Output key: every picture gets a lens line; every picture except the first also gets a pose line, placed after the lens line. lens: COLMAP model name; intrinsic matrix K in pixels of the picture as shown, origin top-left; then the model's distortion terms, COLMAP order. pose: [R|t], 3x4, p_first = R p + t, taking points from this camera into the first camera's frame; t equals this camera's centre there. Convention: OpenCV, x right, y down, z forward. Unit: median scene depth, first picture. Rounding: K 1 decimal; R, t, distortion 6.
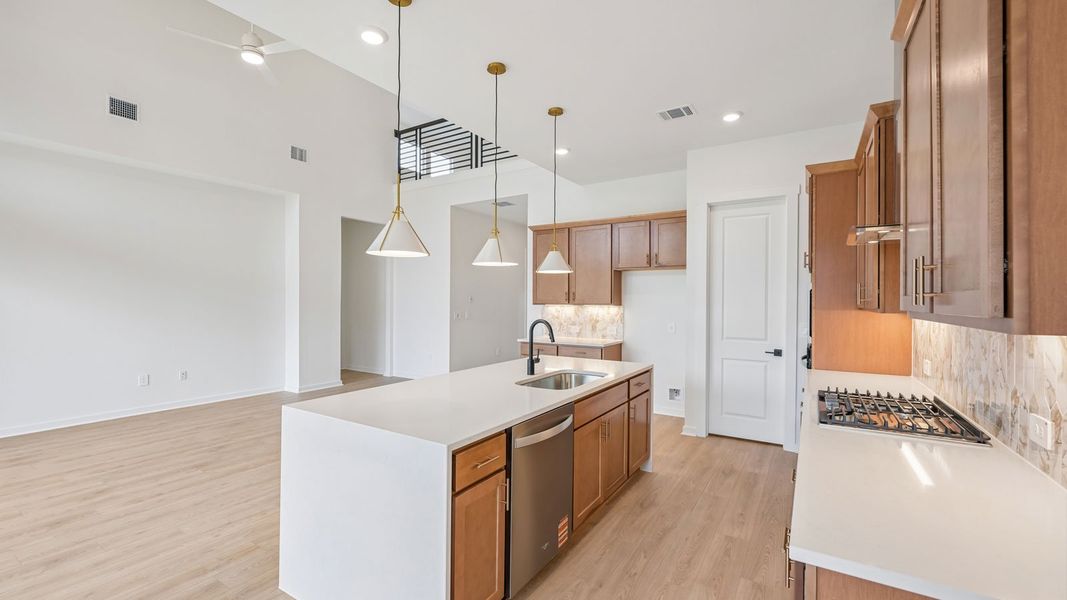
lens RADIAL K [[442.9, 0, 531.6], [0, 442.9, 304.1], [0, 0, 1]] dist [-0.000091, 0.000115]
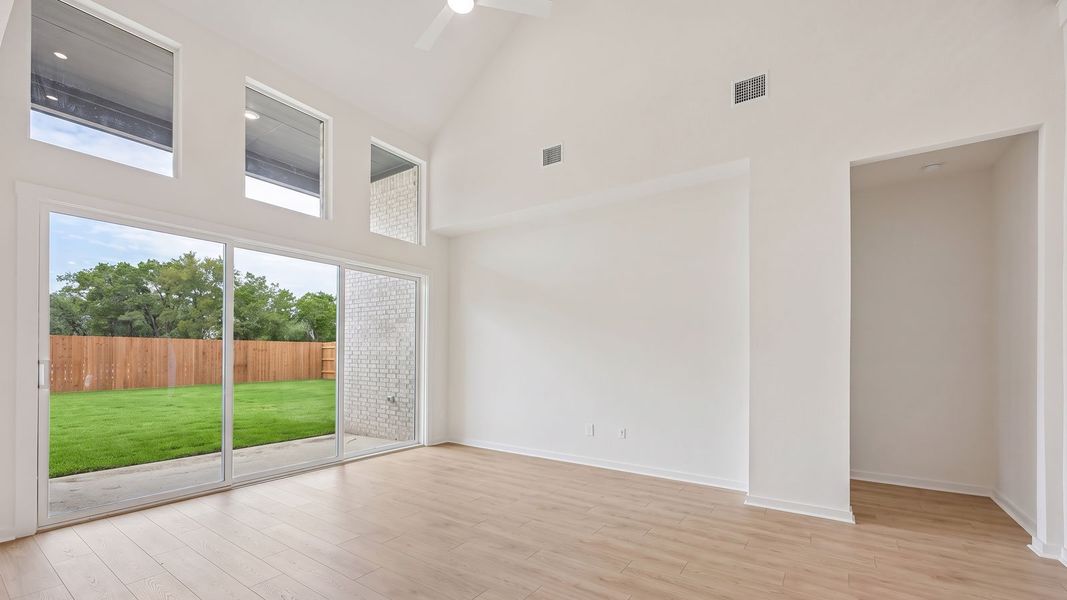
lens RADIAL K [[436.1, 0, 536.3], [0, 436.1, 349.8], [0, 0, 1]] dist [0.000120, 0.000065]
pose [[-0.037788, -0.008104, -0.999253, 0.069203], [-0.008071, 0.999937, -0.007805, 0.011601], [0.999253, 0.007770, -0.037851, 1.056398]]
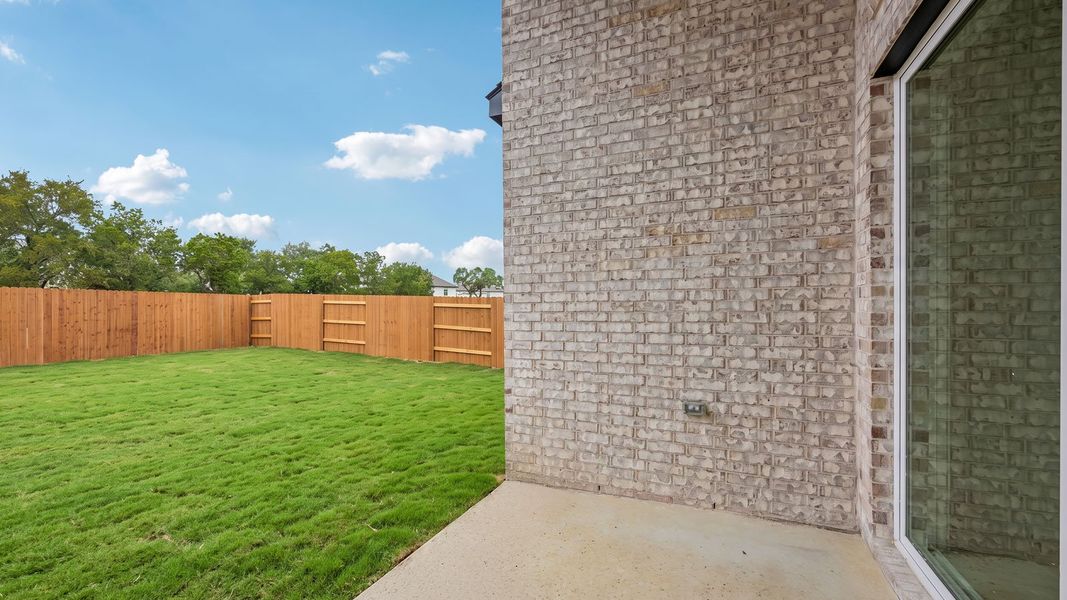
lens RADIAL K [[442.9, 0, 531.6], [0, 442.9, 304.1], [0, 0, 1]] dist [-0.000091, 0.000115]
pose [[0.159695, -0.019662, -0.986971, -0.814489], [-0.004487, 0.999777, -0.020643, 0.040902], [0.987156, 0.007725, 0.159571, 0.192263]]
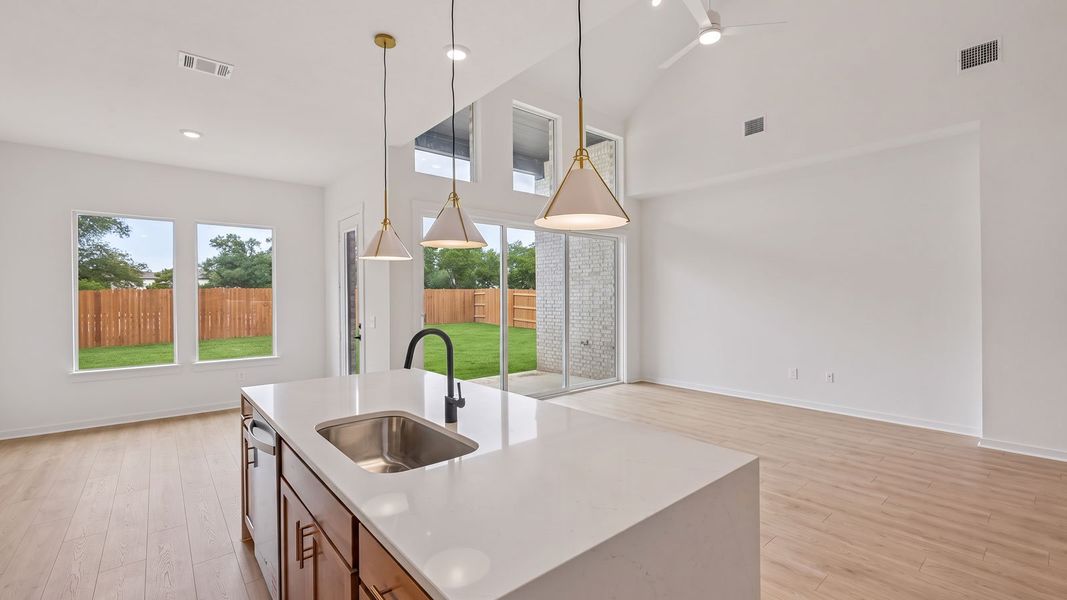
lens RADIAL K [[447.5, 0, 520.8], [0, 447.5, 296.2], [0, 0, 1]] dist [-0.016851, 0.000282]
pose [[-0.320870, -0.002297, -0.947121, 0.351702], [-0.001374, 0.999997, -0.001960, -0.005085], [0.947122, 0.000673, -0.320872, 0.841412]]
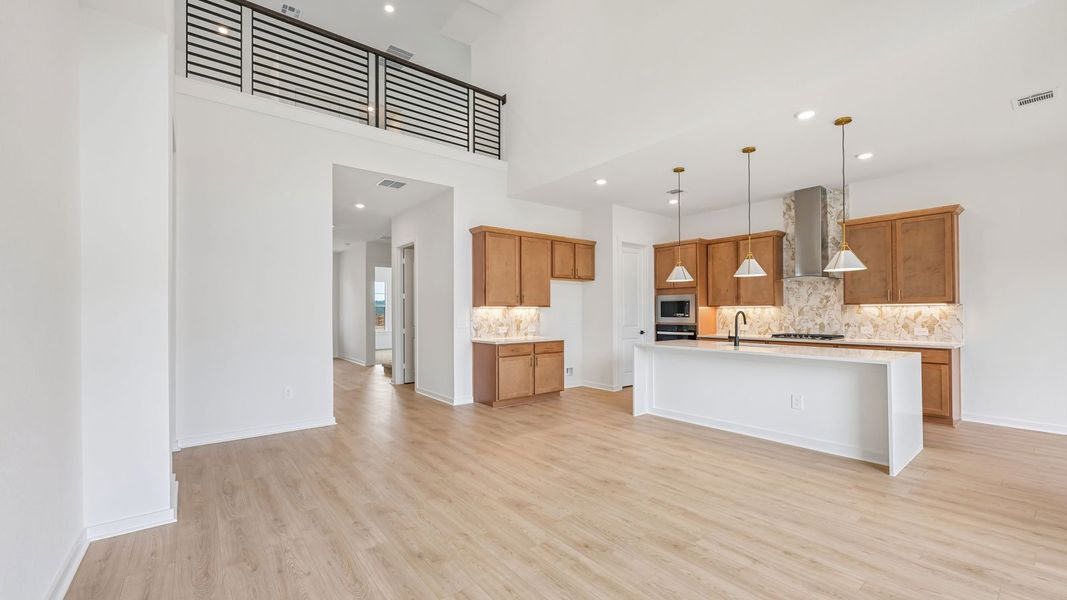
lens RADIAL K [[425.1, 0, 529.6], [0, 425.1, 310.6], [0, 0, 1]] dist [0.002176, 0.000184]
pose [[0.329655, -0.002910, 0.944097, -1.112526], [0.012319, 0.999923, -0.001219, 0.015782], [-0.944021, 0.012032, 0.329666, 0.787777]]
